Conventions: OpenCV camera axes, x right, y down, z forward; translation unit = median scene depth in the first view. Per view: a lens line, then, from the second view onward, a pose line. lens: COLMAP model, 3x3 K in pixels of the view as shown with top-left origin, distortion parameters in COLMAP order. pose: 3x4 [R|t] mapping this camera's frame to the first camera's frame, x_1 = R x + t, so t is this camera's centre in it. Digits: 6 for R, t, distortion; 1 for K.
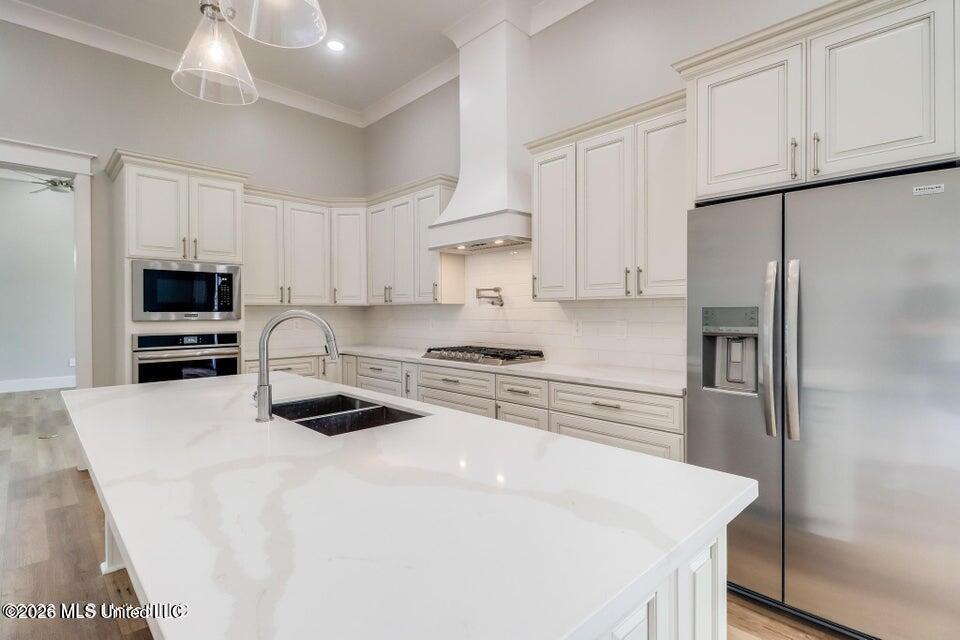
lens RADIAL K [[468.9, 0, 484.6], [0, 468.9, 316.0], [0, 0, 1]] dist [-0.000504, -0.000569]
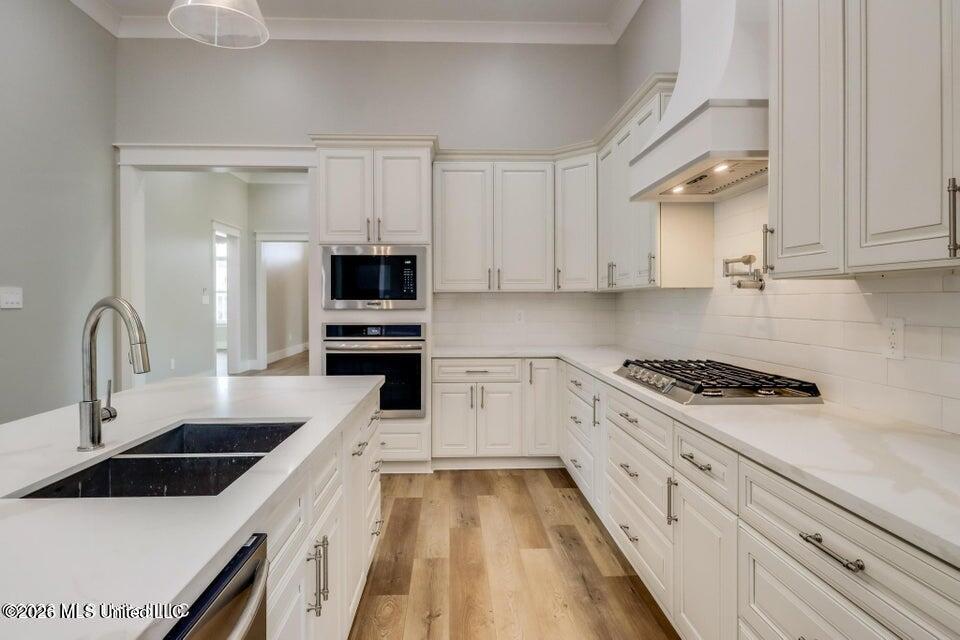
lens RADIAL K [[563.6, 0, 466.7], [0, 563.6, 301.9], [0, 0, 1]] dist [0.010308, 0.000313]
pose [[0.737672, 0.004479, -0.675145, 0.232435], [-0.007746, 0.999968, -0.001830, -0.004212], [0.675115, 0.006579, 0.737683, 0.310897]]
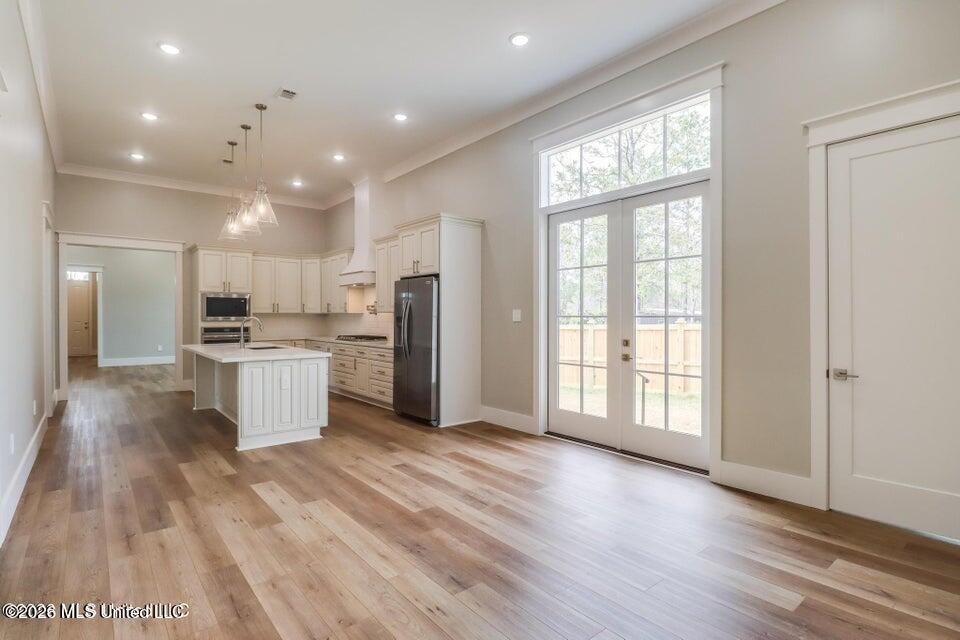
lens RADIAL K [[490.1, 0, 479.3], [0, 490.1, 320.5], [0, 0, 1]] dist [-0.002113, 0.000081]
pose [[0.995469, 0.006935, -0.094829, 0.692813], [-0.007184, 0.999972, -0.002286, 0.005377], [0.094811, 0.002956, 0.995491, -1.055574]]
